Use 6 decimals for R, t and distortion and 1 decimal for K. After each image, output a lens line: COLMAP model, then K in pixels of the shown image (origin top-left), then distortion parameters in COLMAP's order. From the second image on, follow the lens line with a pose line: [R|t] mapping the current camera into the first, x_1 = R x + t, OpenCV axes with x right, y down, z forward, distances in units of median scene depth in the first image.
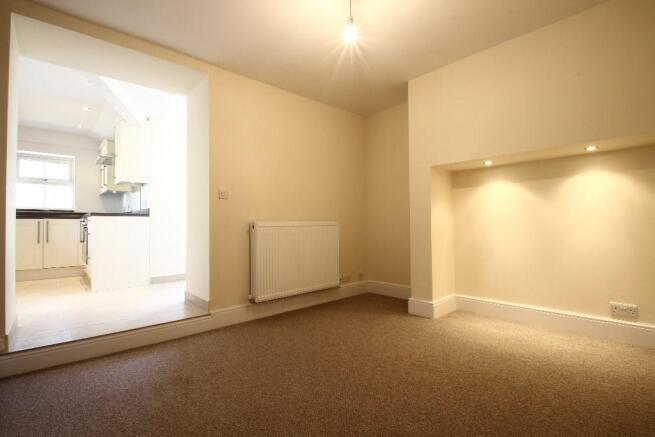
lens RADIAL K [[302.6, 0, 322.2], [0, 302.6, 218.5], [0, 0, 1]] dist [0.001332, -0.009880]
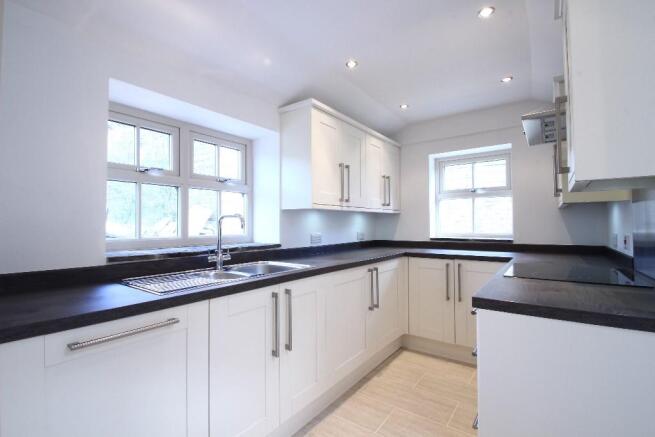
lens RADIAL K [[302.6, 0, 322.2], [0, 302.6, 218.5], [0, 0, 1]] dist [0.001332, -0.009880]
pose [[0.198307, -0.013568, -0.980046, -0.392237], [0.022156, 0.999711, -0.009357, -0.080029], [0.979890, -0.019859, 0.198550, 0.627281]]
